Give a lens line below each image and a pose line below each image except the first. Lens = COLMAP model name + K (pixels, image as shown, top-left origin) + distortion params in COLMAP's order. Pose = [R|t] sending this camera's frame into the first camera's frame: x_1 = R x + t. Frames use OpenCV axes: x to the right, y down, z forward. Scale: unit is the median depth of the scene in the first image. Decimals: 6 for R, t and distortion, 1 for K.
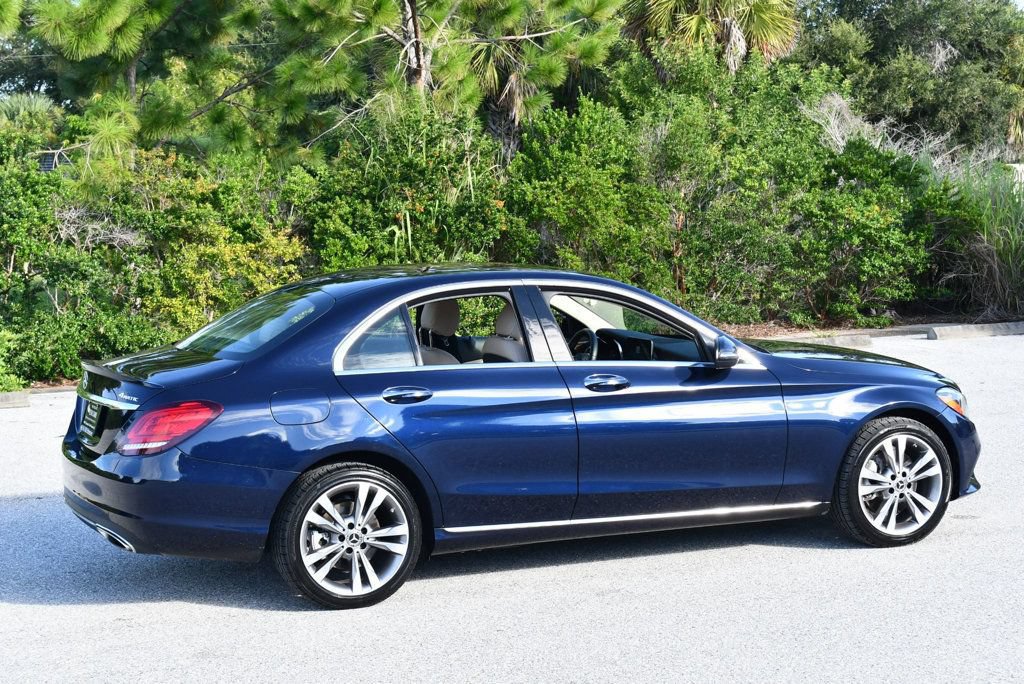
lens RADIAL K [[1935.5, 0, 512.7], [0, 1935.5, 341.7], [0, 0, 1]] dist [0.003922, 0.065092]
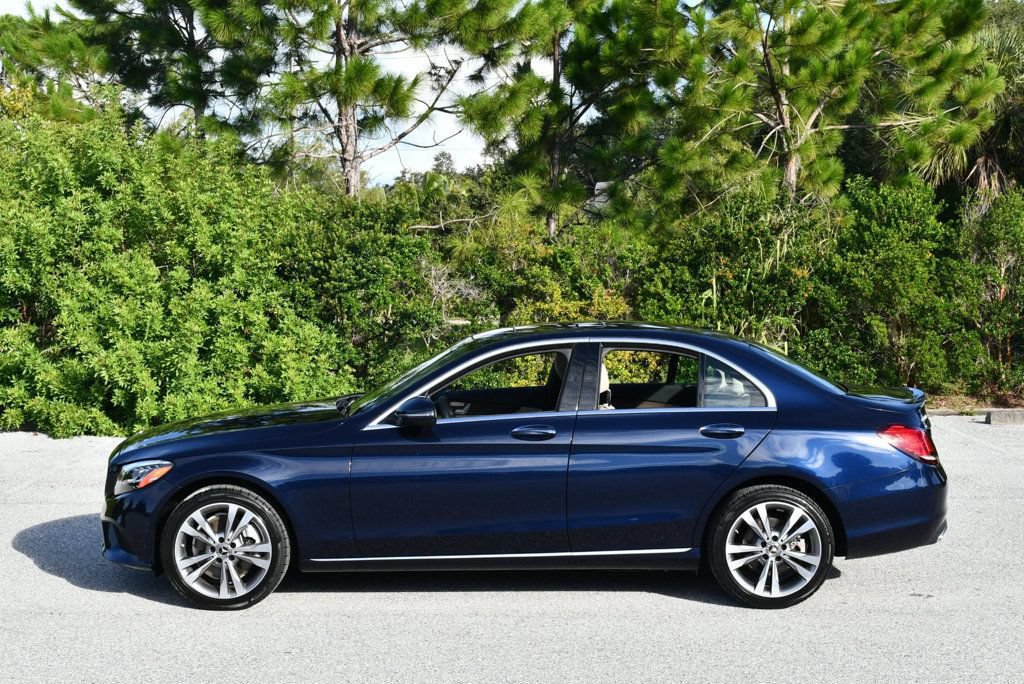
lens RADIAL K [[1637.3, 0, 508.4], [0, 1637.3, 341.1], [0, 0, 1]] dist [-0.023085, 0.025988]
pose [[0.923625, 0.043467, -0.380824, 0.202909], [-0.052979, 0.998490, -0.014523, -0.010262], [0.379617, 0.033589, 0.924534, 0.073823]]
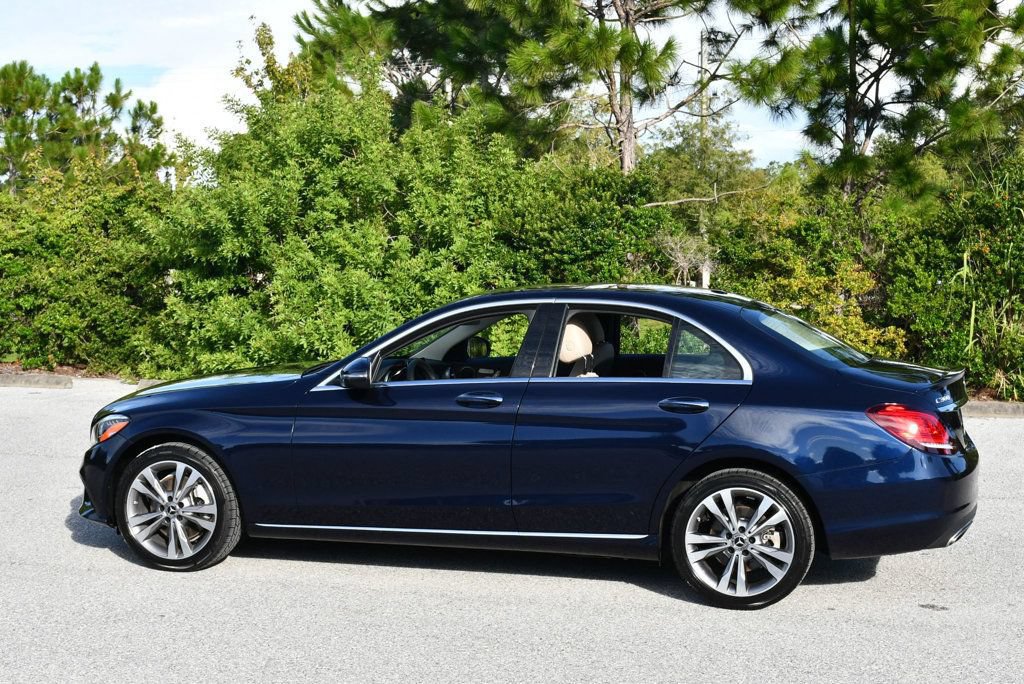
lens RADIAL K [[1637.3, 0, 508.4], [0, 1637.3, 341.1], [0, 0, 1]] dist [-0.023085, 0.025988]
pose [[0.776390, 0.066445, -0.626740, 0.306320], [-0.076177, 0.997030, 0.011336, -0.012008], [0.625632, 0.038943, 0.779146, 0.179961]]
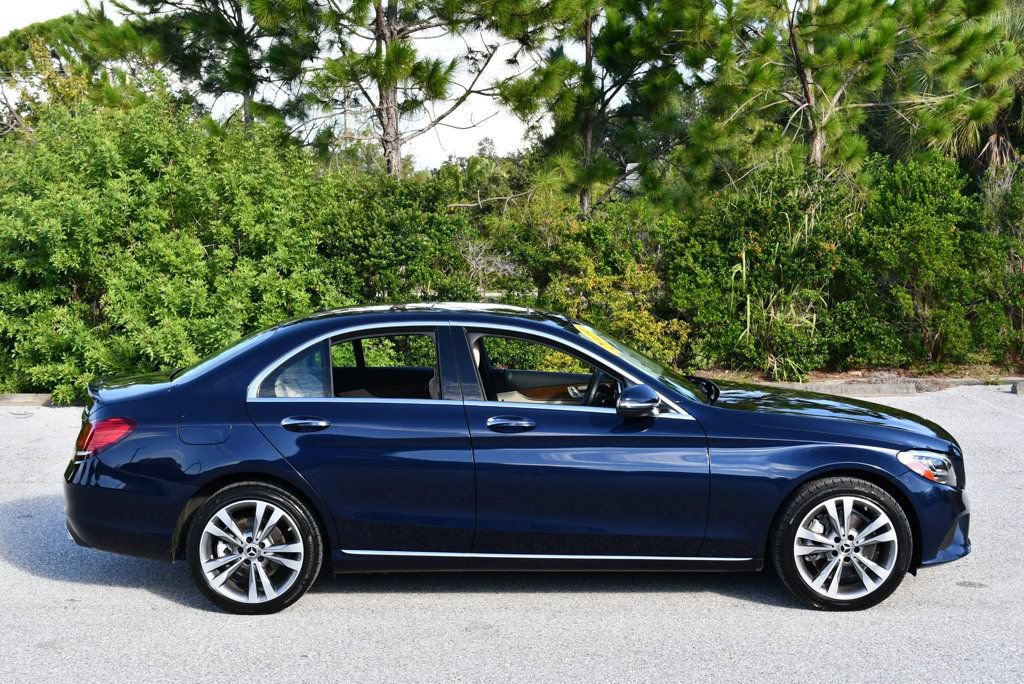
lens RADIAL K [[1483.0, 0, 510.2], [0, 1483.0, 342.6], [0, 0, 1]] dist [-0.027551, -0.040547]
pose [[0.913922, 0.045646, -0.403314, 0.180545], [-0.046121, 0.998899, 0.008541, -0.014415], [0.403260, 0.010796, 0.915022, 0.134898]]
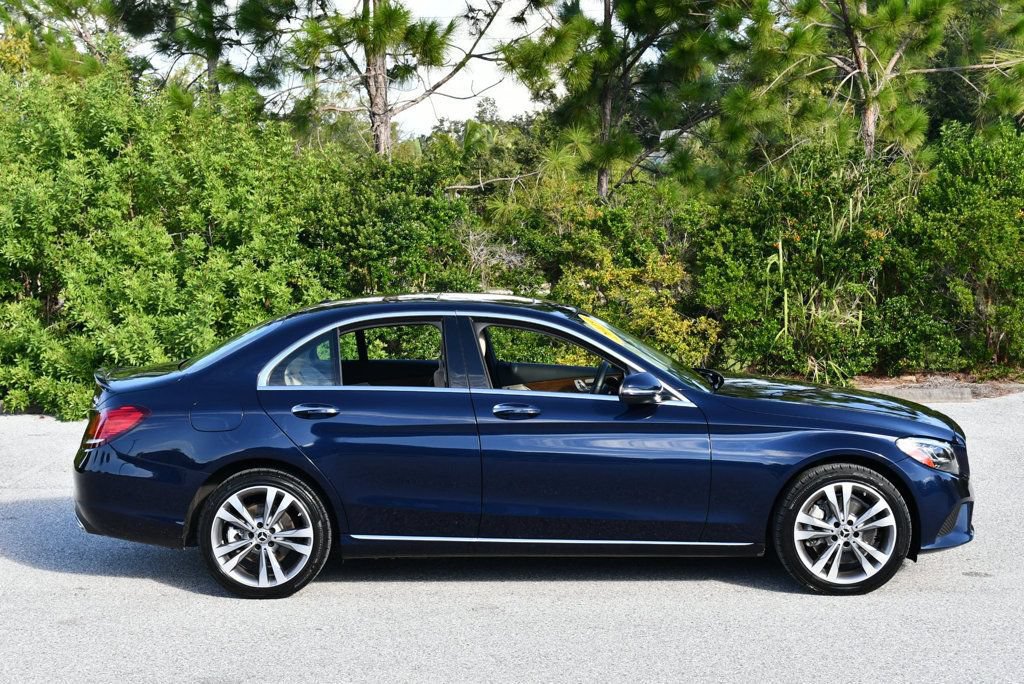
lens RADIAL K [[1896.1, 0, 513.2], [0, 1896.1, 342.0], [0, 0, 1]] dist [0.019156, -0.139895]
pose [[0.913072, 0.042148, -0.405614, 0.229866], [-0.045416, 0.998967, 0.001567, -0.009007], [0.405261, 0.016990, 0.914043, 0.024848]]
